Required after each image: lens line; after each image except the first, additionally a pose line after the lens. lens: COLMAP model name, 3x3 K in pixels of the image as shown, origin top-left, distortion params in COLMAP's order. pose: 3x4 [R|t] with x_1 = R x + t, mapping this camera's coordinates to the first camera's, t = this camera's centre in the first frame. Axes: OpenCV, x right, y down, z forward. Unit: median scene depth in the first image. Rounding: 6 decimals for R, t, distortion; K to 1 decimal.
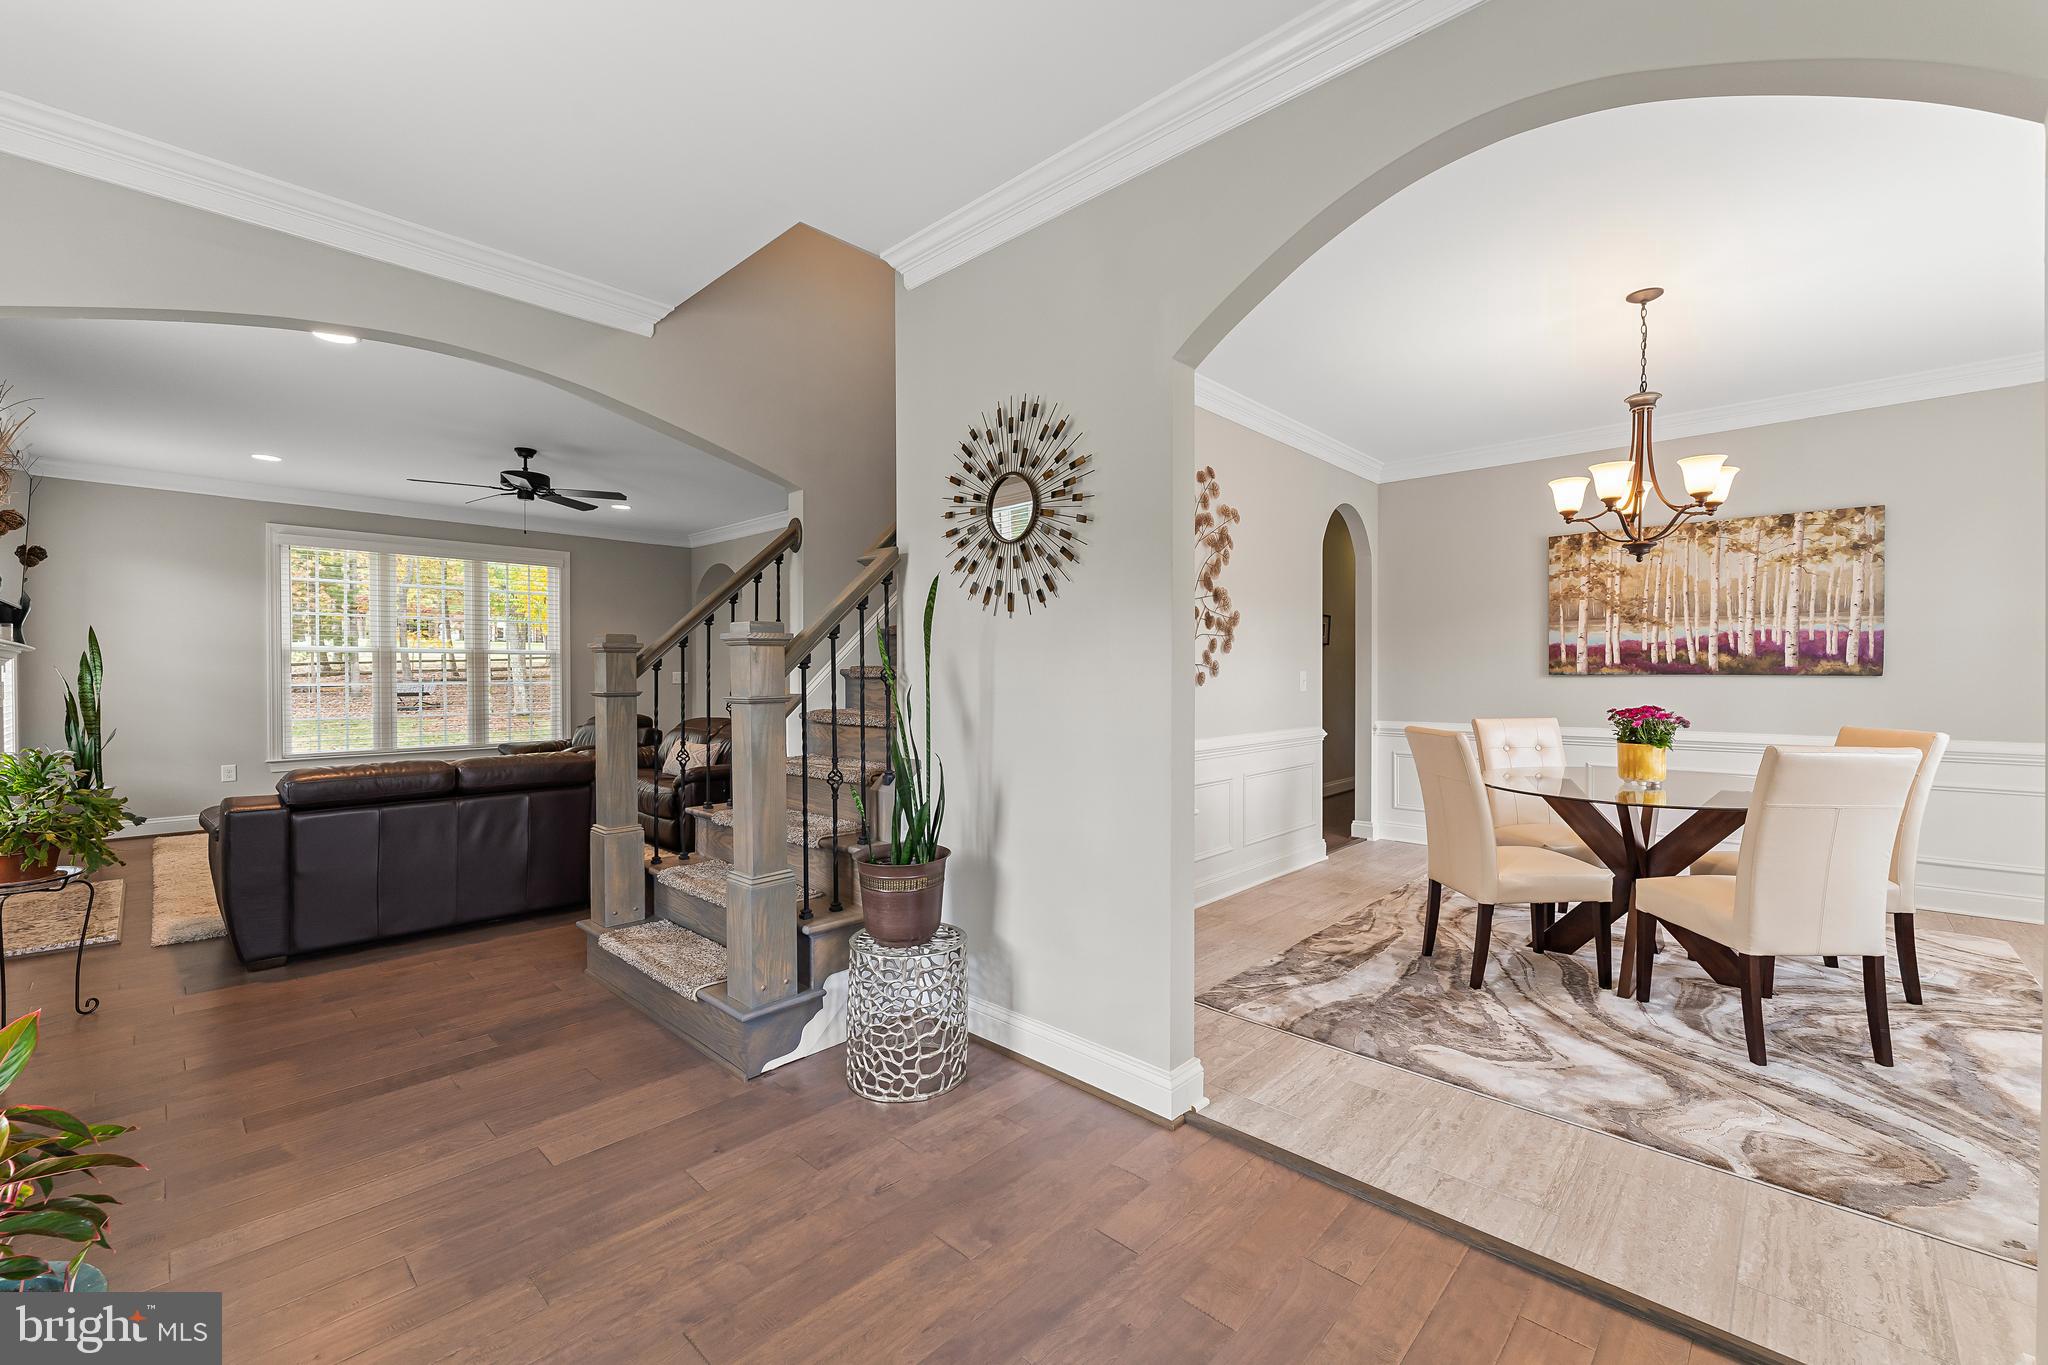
lens RADIAL K [[825.9, 0, 1051.9], [0, 825.9, 689.5], [0, 0, 1]] dist [0.001477, -0.000814]
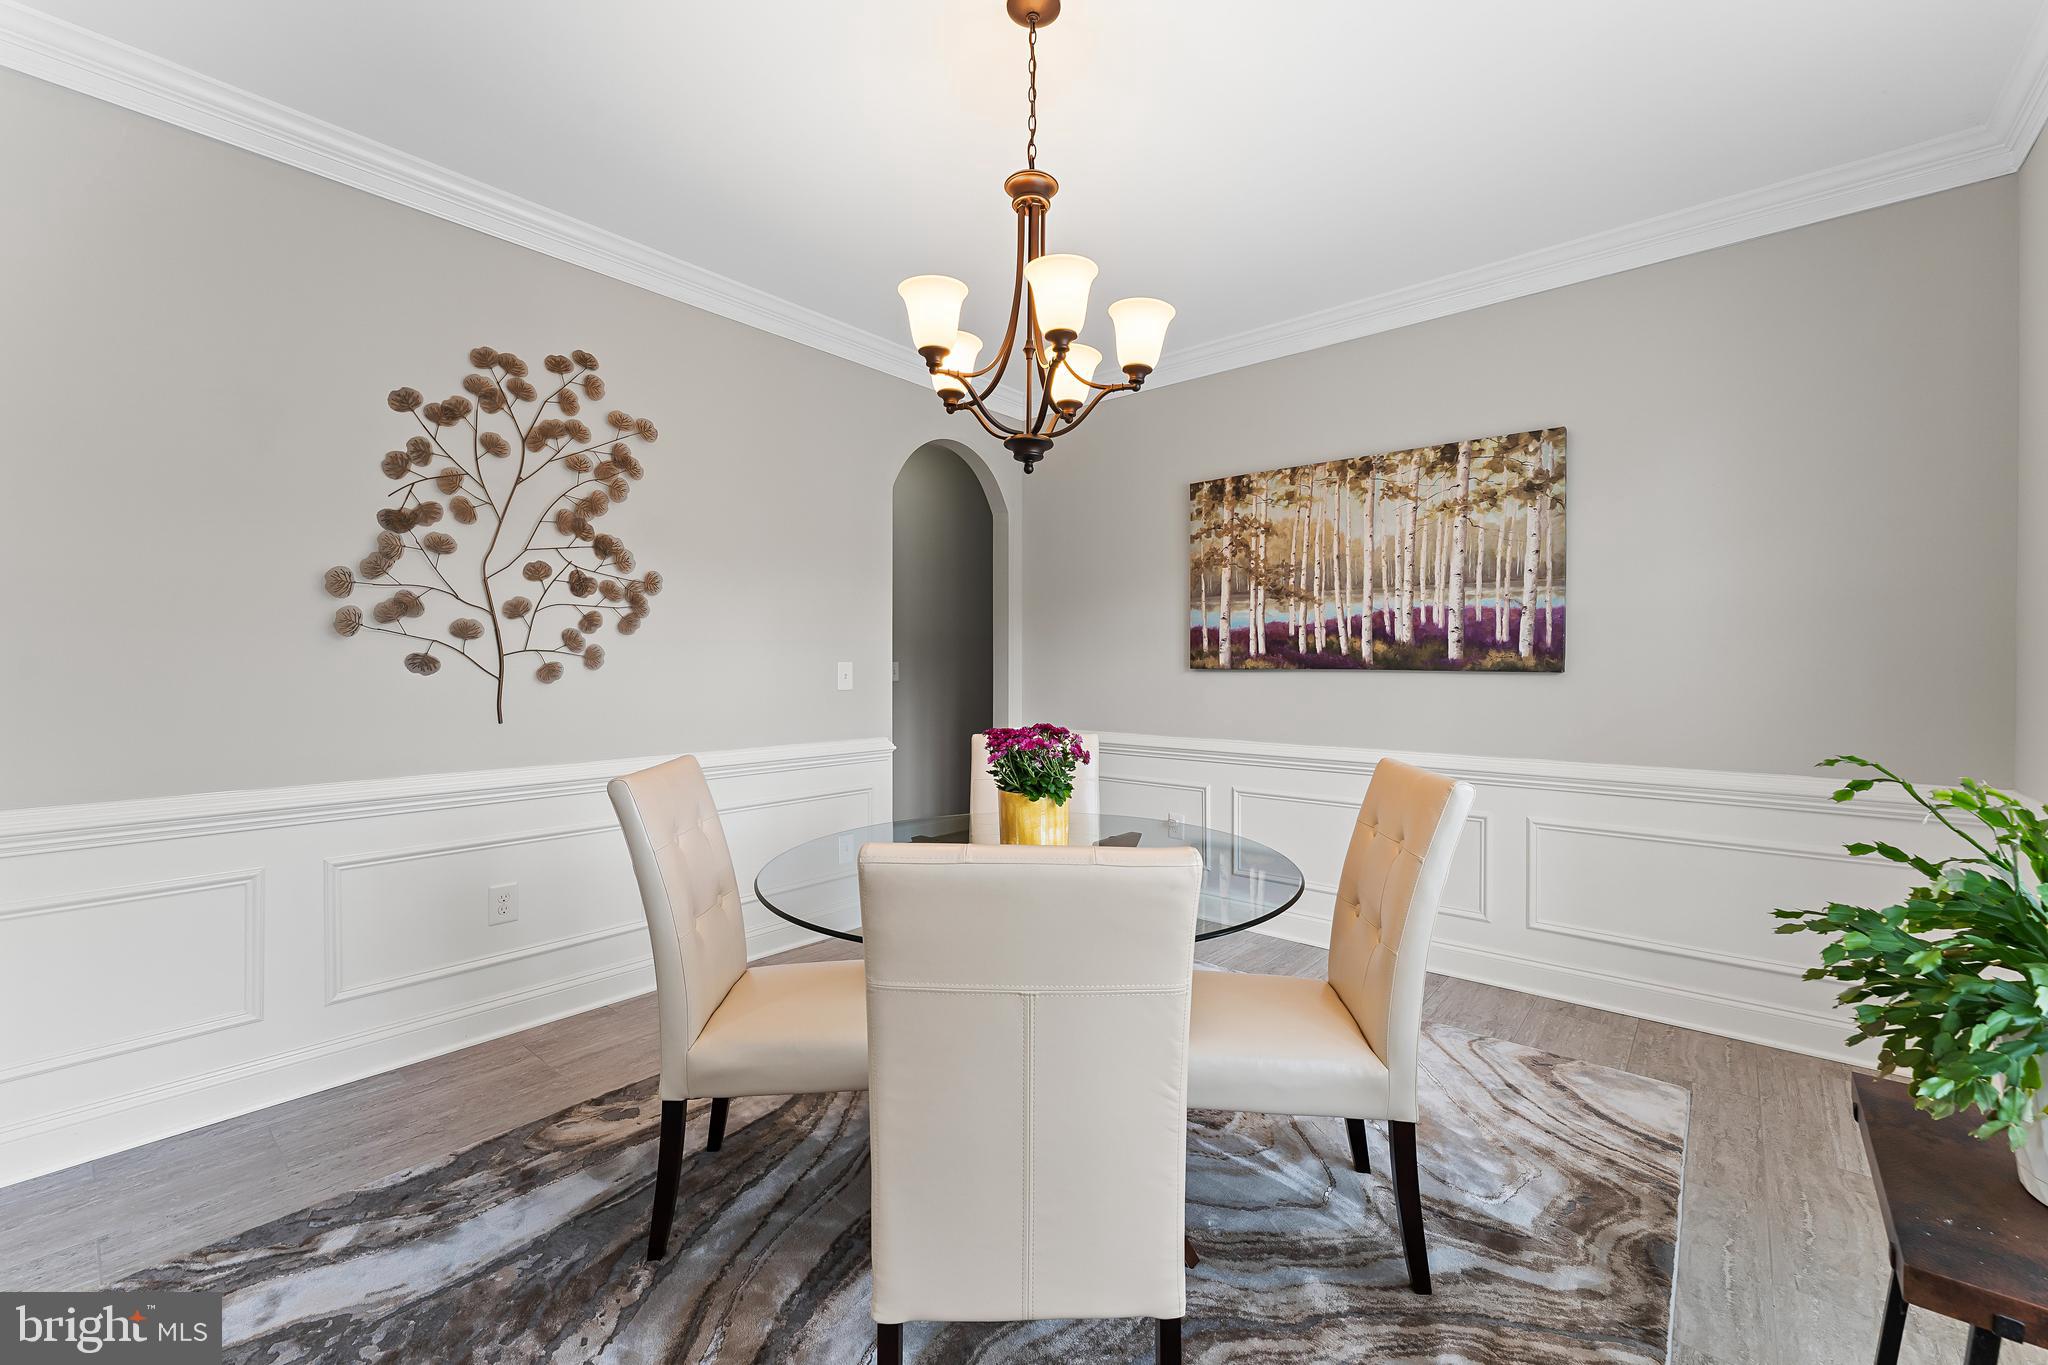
lens RADIAL K [[825.9, 0, 1025.9], [0, 825.9, 679.5], [0, 0, 1]] dist [0.001477, -0.000814]
pose [[0.998730, 0.003515, 0.050253, 0.496076], [-0.003464, 0.999993, -0.001098, -0.007673], [-0.050256, 0.000923, 0.998736, 0.312762]]
